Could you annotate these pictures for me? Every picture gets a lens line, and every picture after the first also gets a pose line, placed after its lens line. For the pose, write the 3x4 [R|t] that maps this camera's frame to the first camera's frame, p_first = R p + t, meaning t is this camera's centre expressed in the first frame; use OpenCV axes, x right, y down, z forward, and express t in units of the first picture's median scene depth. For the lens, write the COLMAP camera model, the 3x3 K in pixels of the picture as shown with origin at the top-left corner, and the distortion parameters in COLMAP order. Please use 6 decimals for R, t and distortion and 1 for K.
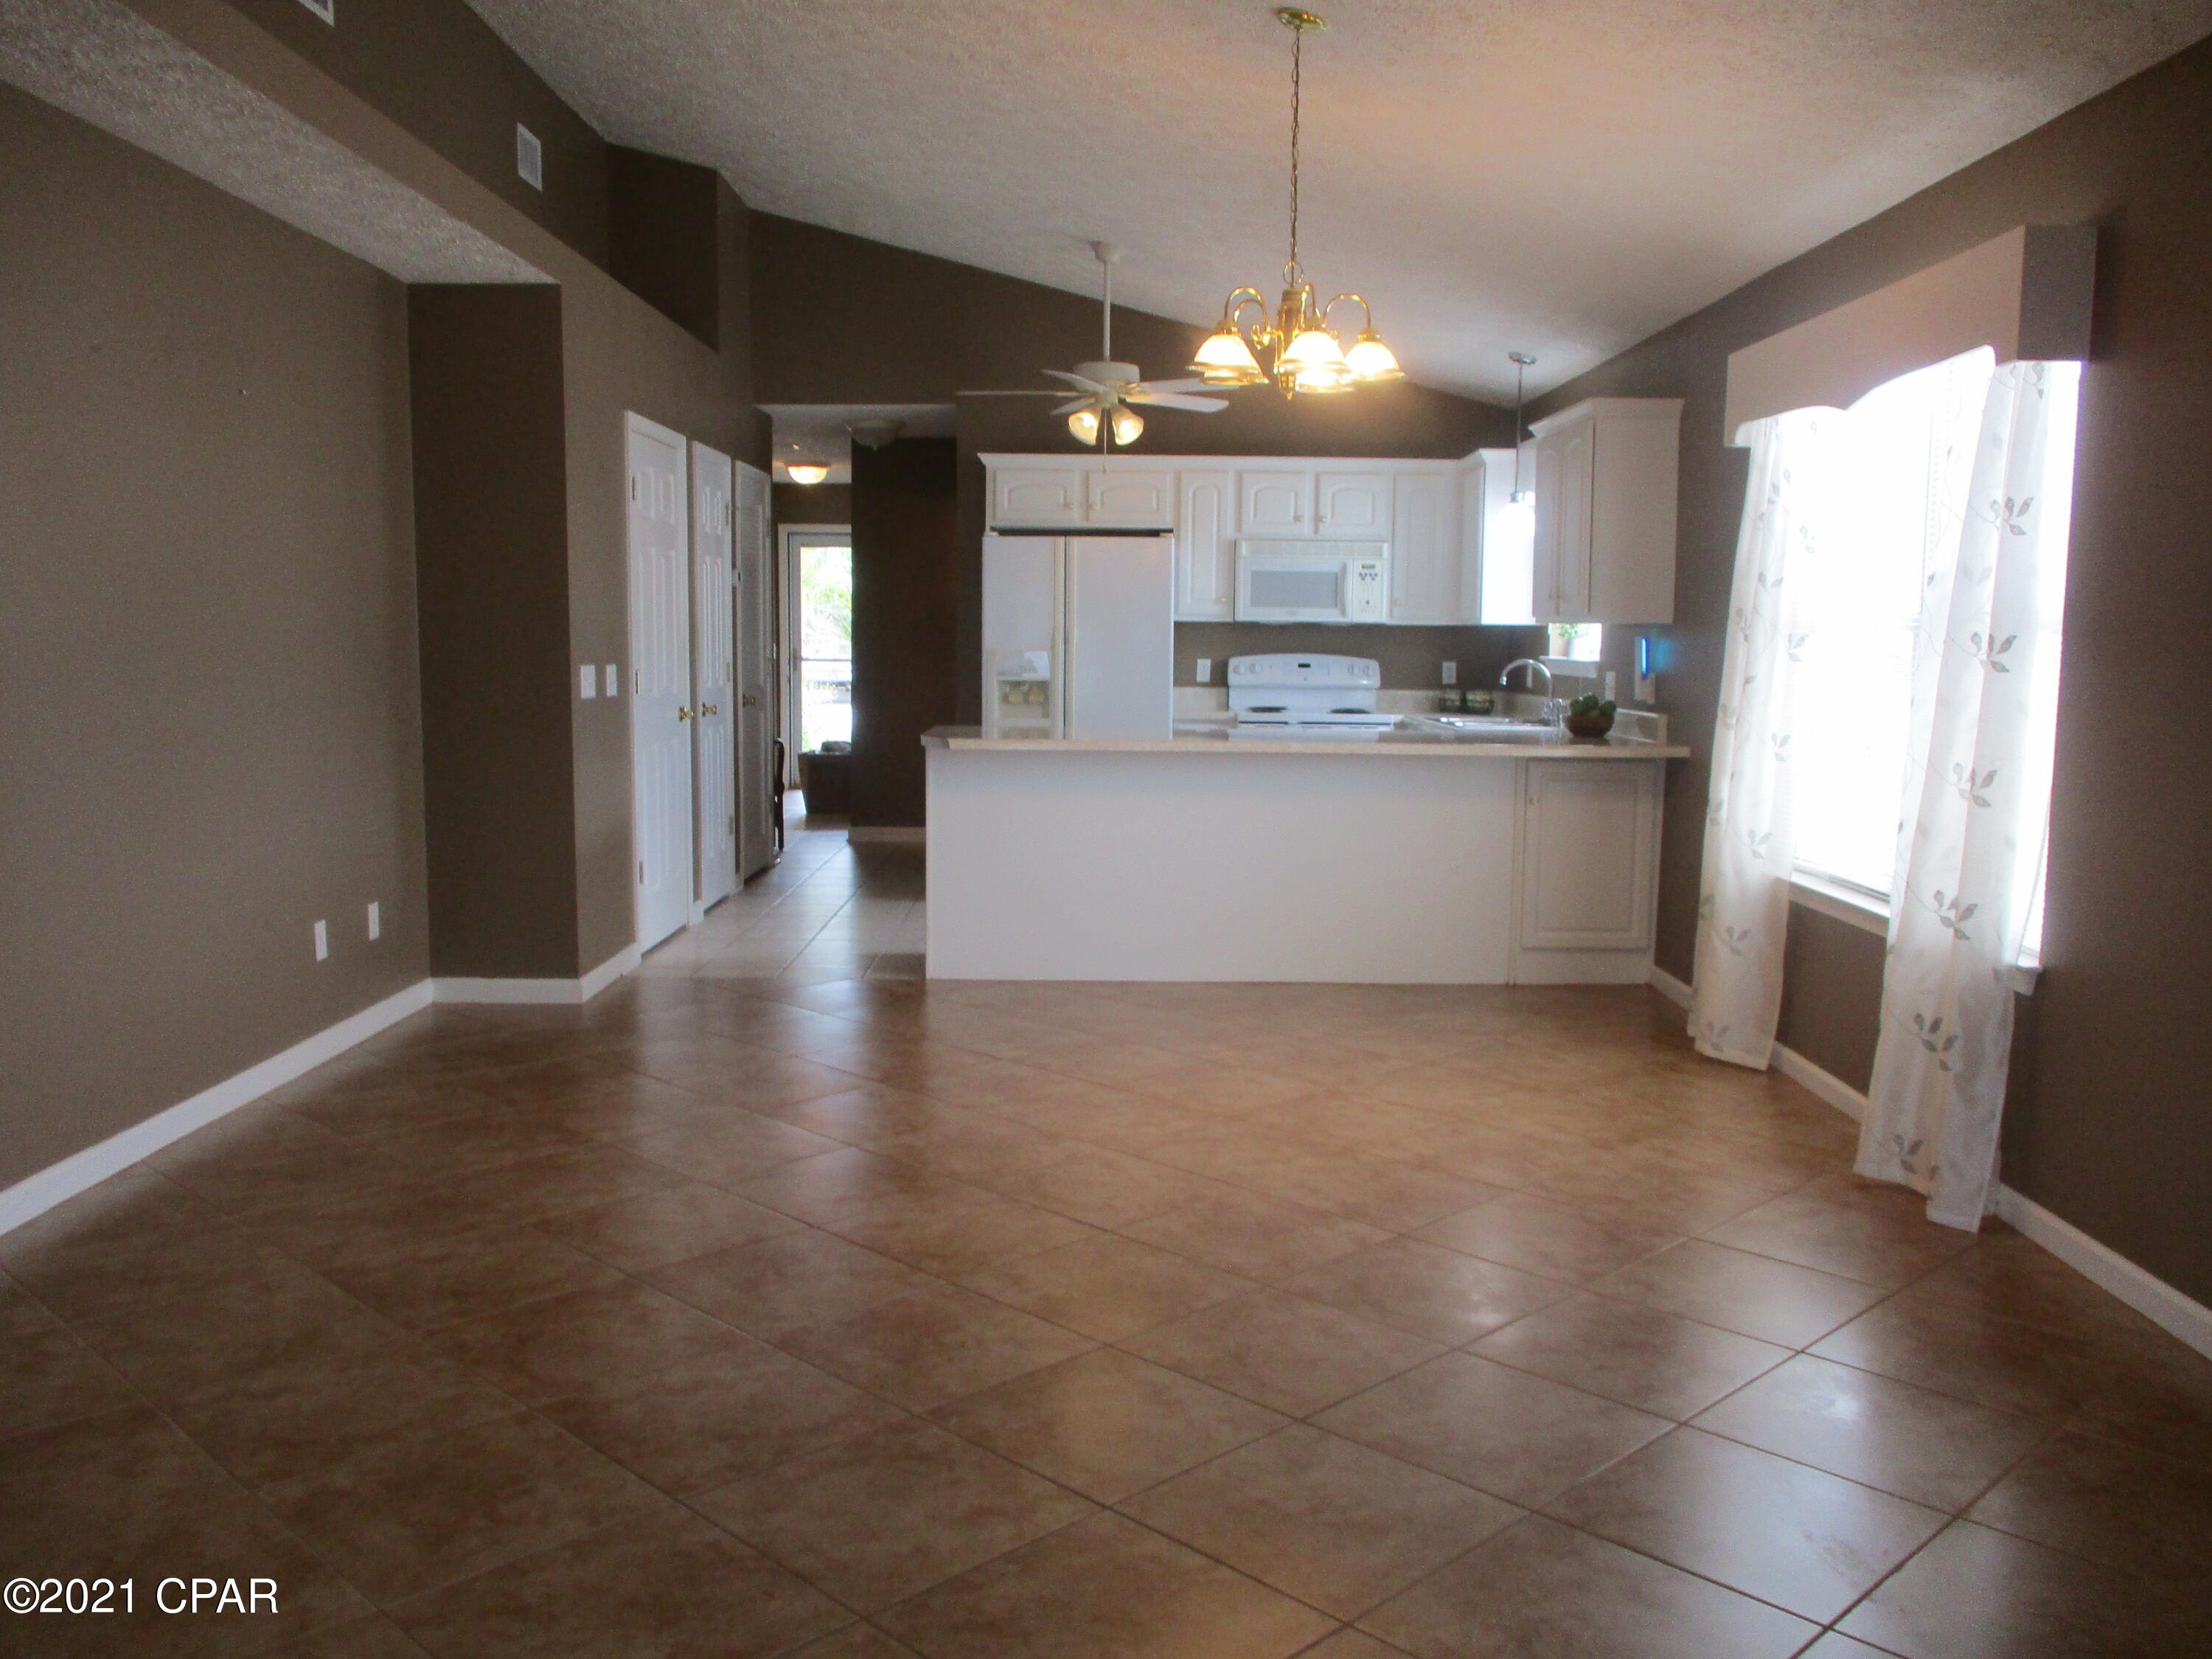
lens RADIAL K [[1868.0, 0, 1159.7], [0, 1868.0, 828.8], [0, 0, 1]] dist [-0.012740, 0.002070]
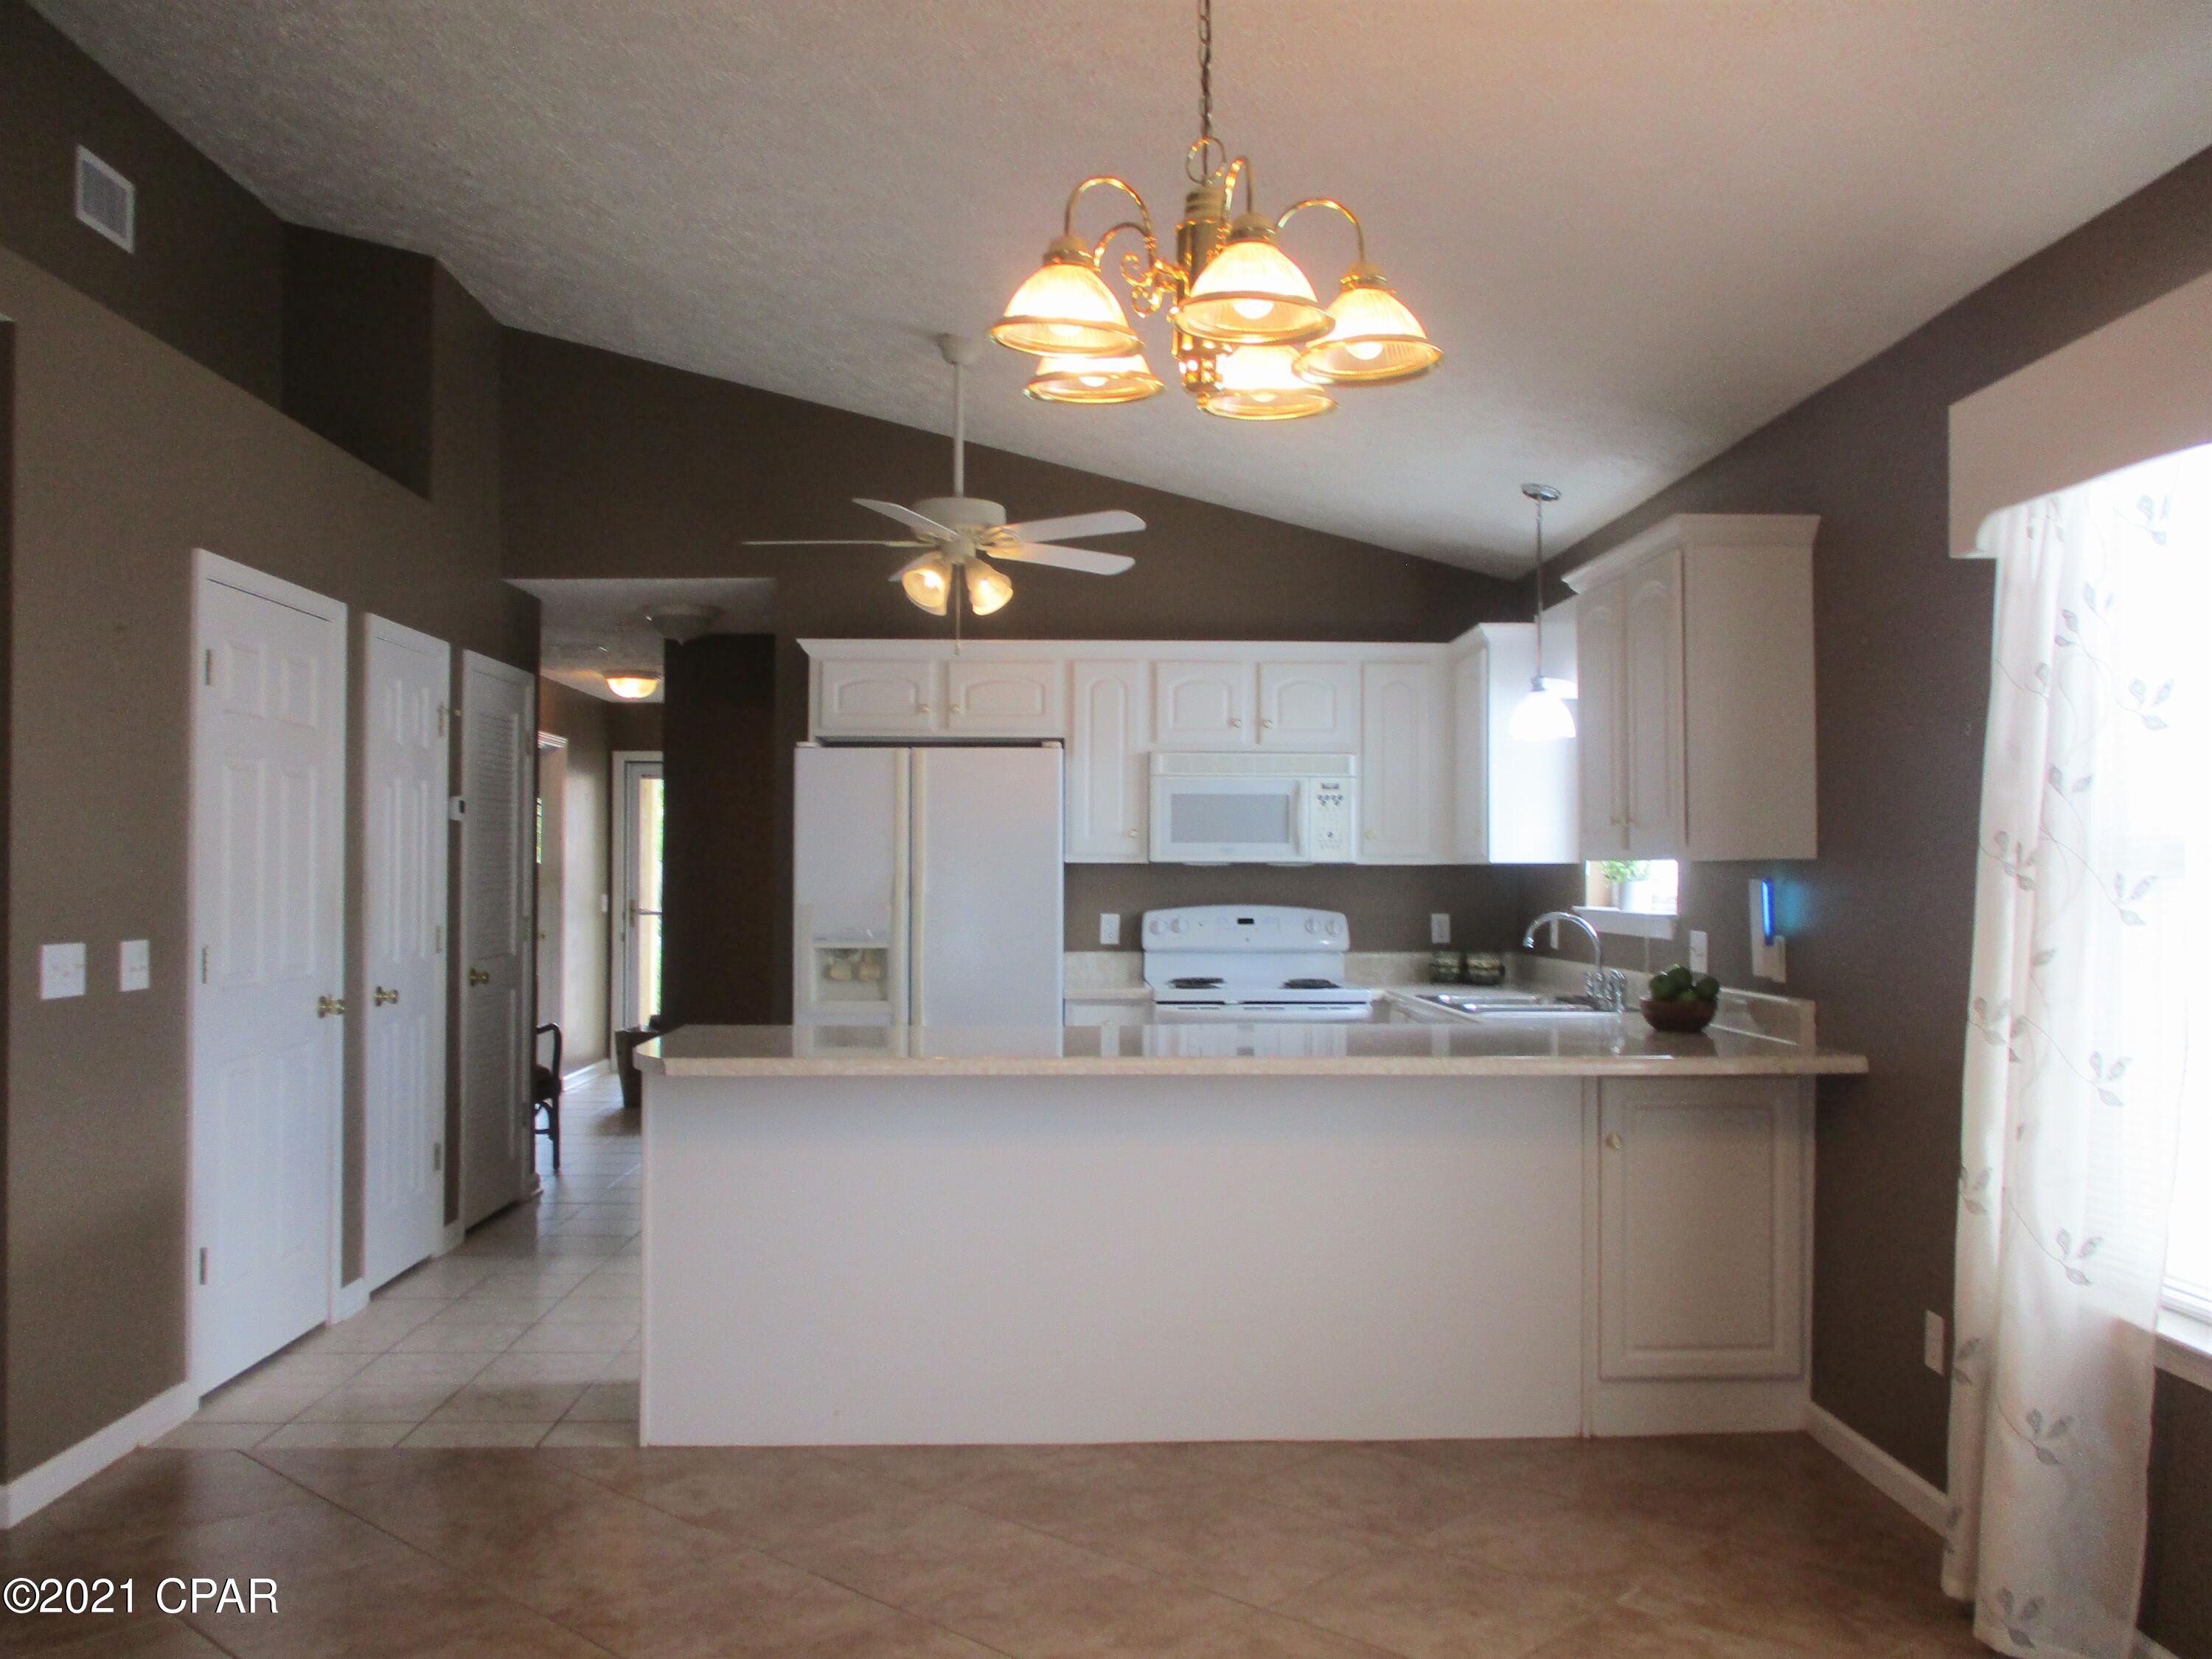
lens RADIAL K [[1868.0, 0, 1159.7], [0, 1868.0, 828.8], [0, 0, 1]] dist [-0.012740, 0.002070]
pose [[0.999486, -0.008985, 0.030778, 0.023427], [0.012866, 0.991650, -0.128316, -0.032616], [-0.029368, 0.128646, 0.991256, 0.294899]]
